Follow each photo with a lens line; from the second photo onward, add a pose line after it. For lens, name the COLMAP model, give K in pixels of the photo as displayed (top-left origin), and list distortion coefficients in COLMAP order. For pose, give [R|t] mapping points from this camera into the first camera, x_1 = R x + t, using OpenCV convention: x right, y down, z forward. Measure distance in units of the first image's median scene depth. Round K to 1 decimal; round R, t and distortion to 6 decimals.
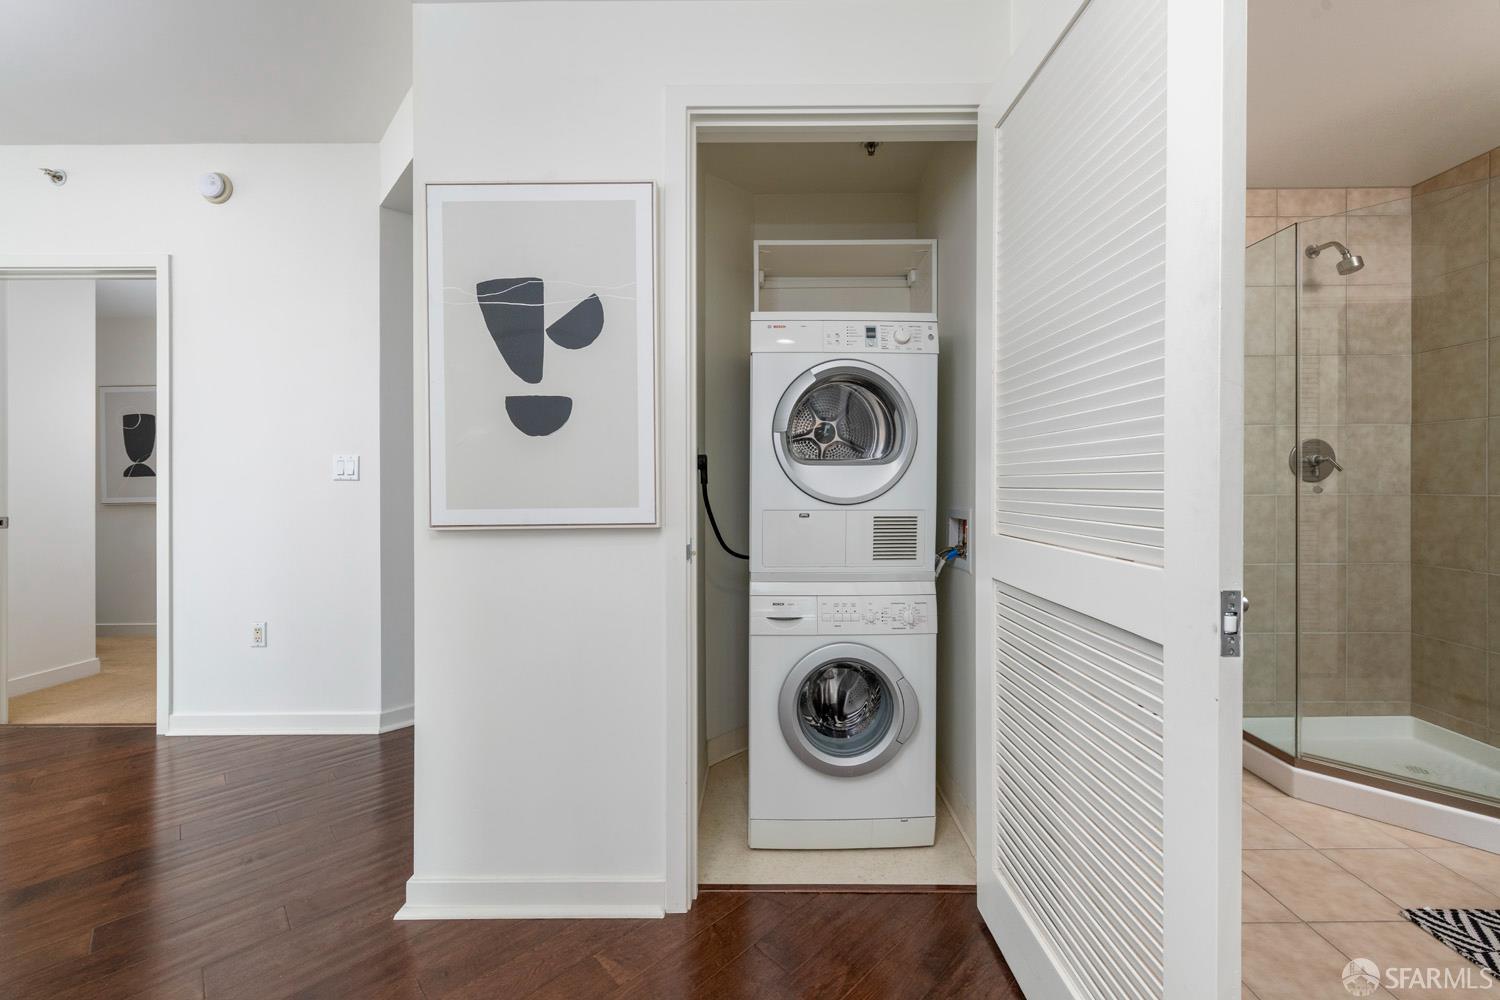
lens RADIAL K [[614.8, 0, 750.0], [0, 614.8, 500.0], [0, 0, 1]] dist [0.001093, 0.000670]
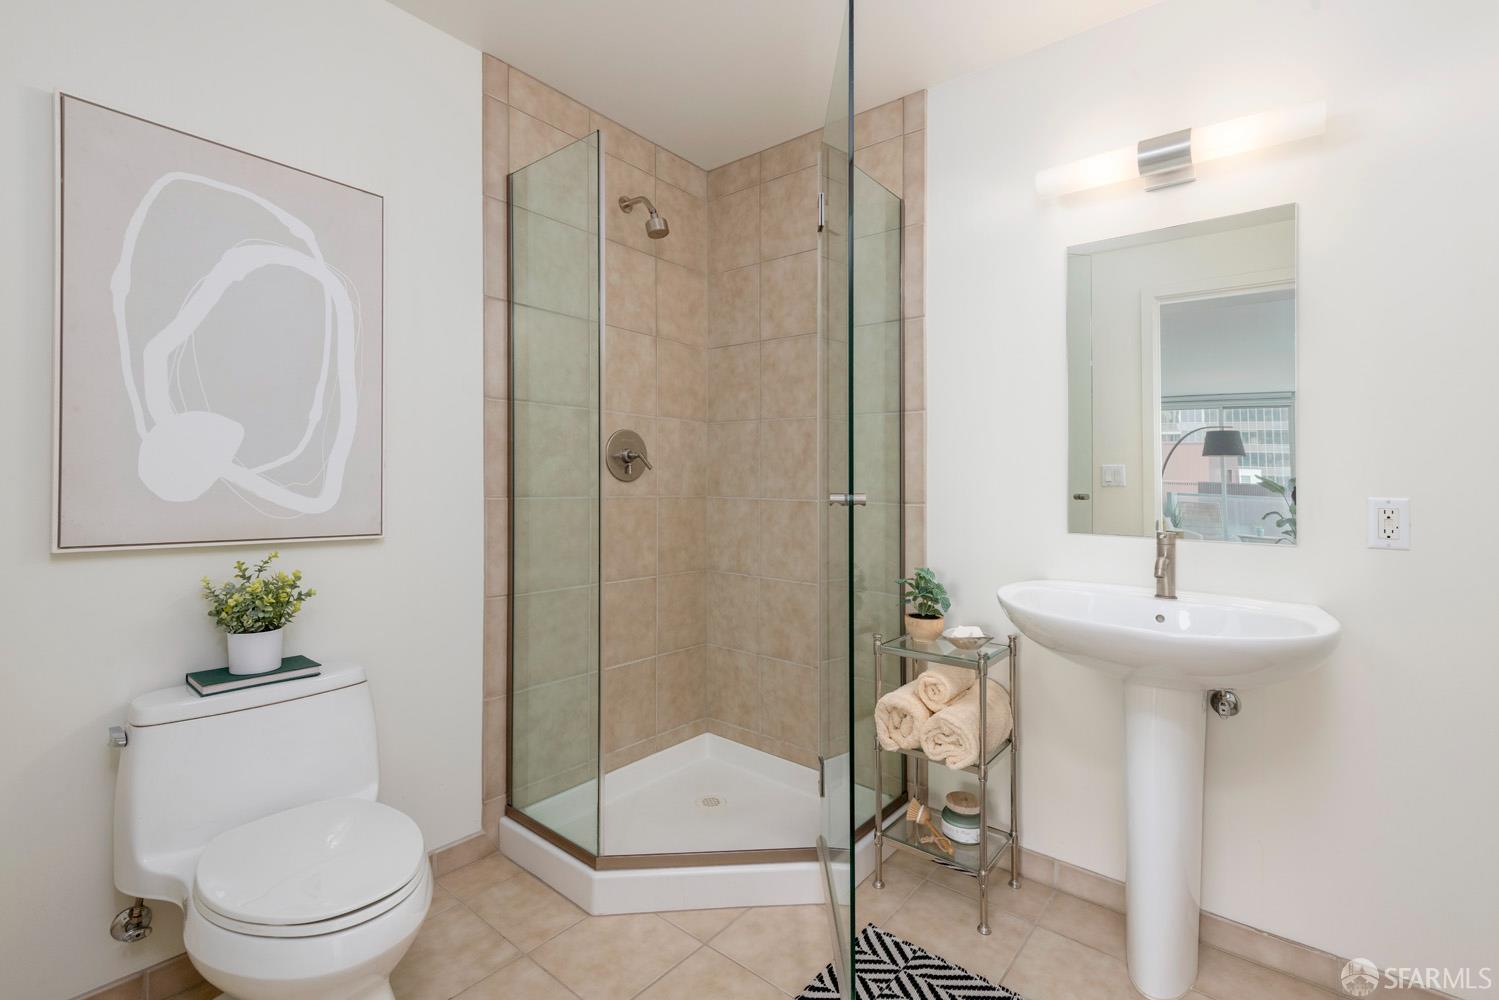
lens RADIAL K [[659.9, 0, 758.3], [0, 659.9, 484.9], [0, 0, 1]] dist [0.003492, -0.003601]
pose [[0.630272, 0.017376, 0.776180, 0.347388], [0.001917, 0.999712, -0.023936, -0.003449], [-0.776372, 0.016574, 0.630057, 0.311159]]
